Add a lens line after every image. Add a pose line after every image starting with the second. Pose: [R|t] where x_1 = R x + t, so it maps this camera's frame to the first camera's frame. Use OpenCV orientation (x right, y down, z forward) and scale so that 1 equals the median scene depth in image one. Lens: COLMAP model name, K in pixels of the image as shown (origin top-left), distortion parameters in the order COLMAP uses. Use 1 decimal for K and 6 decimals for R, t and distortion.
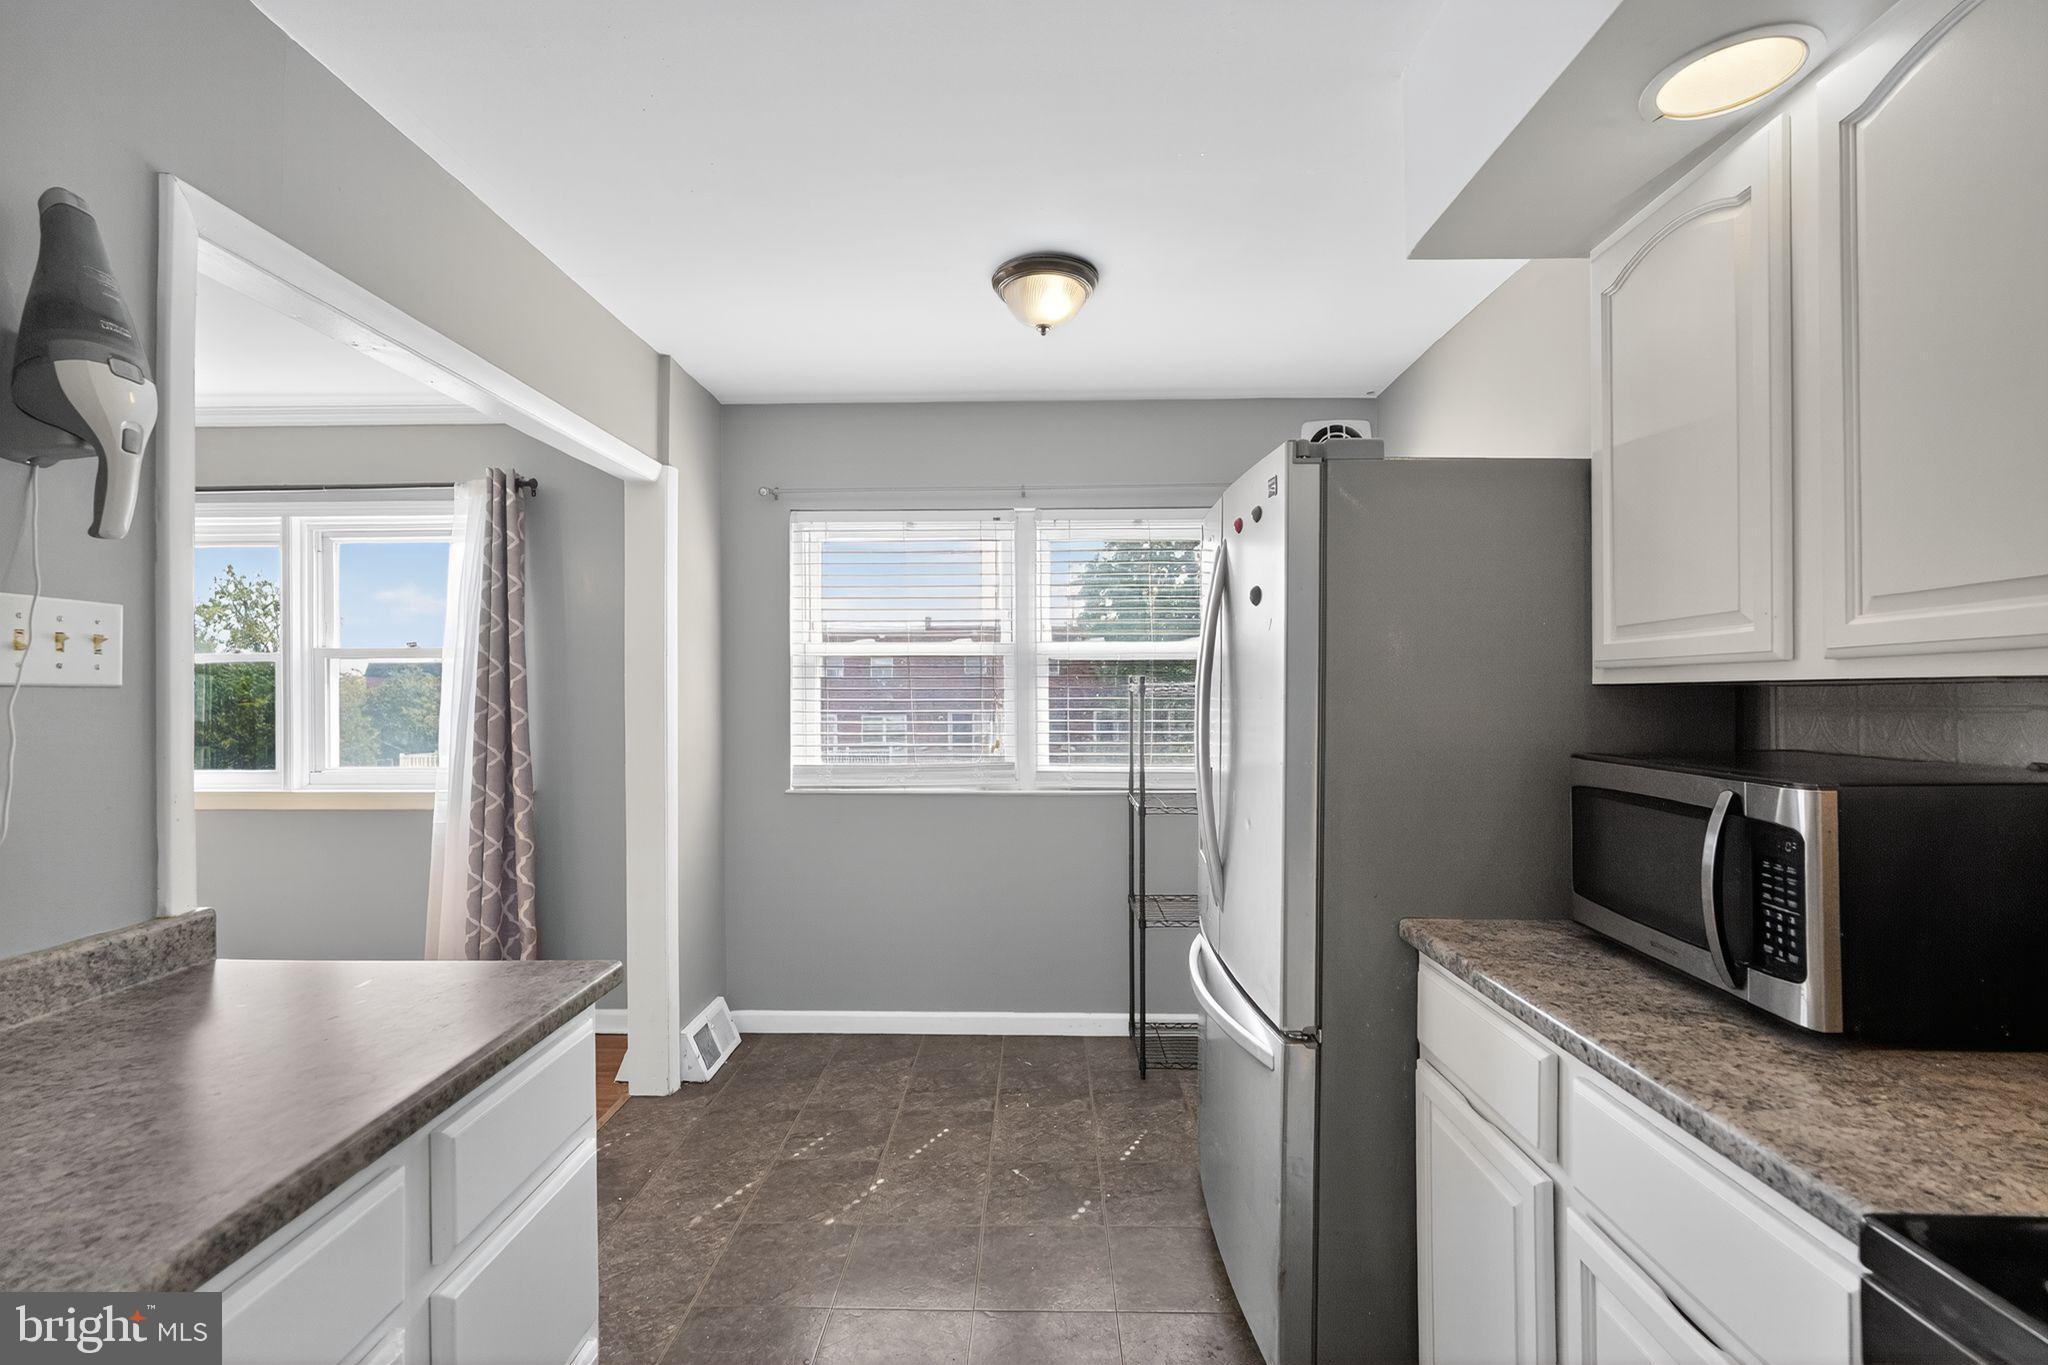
lens RADIAL K [[911.2, 0, 1020.8], [0, 911.2, 690.9], [0, 0, 1]] dist [-0.014694, 0.006985]
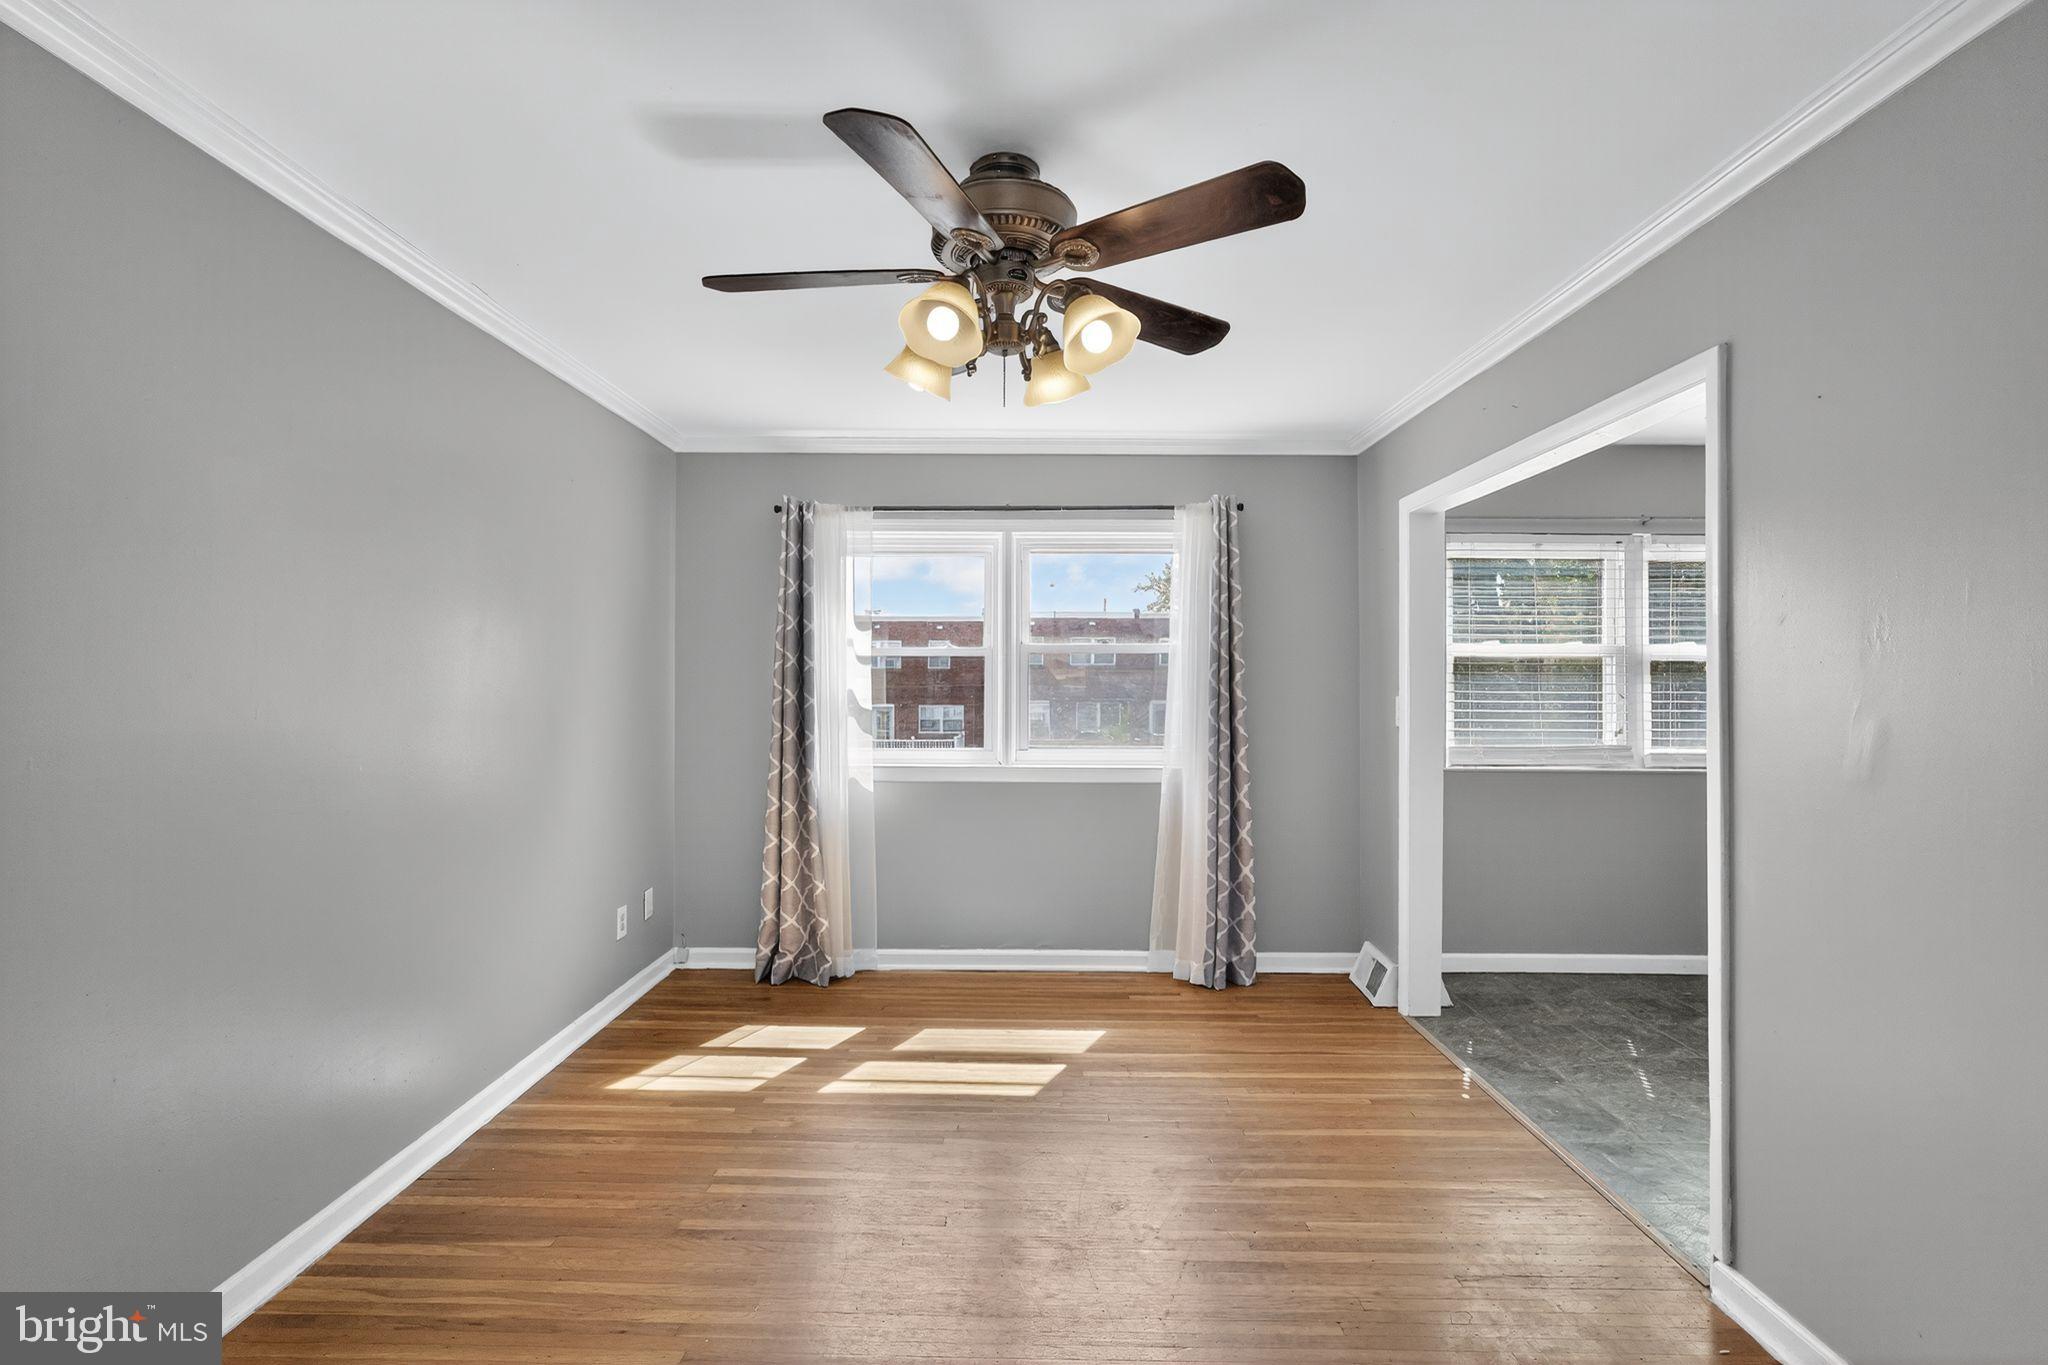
lens RADIAL K [[911.2, 0, 1023.8], [0, 911.2, 676.1], [0, 0, 1]] dist [-0.014694, 0.006985]
pose [[0.999634, 0.007606, 0.025973, -0.828157], [-0.007207, 0.999855, -0.015405, 0.011483], [-0.026086, 0.015213, 0.999544, -0.172215]]
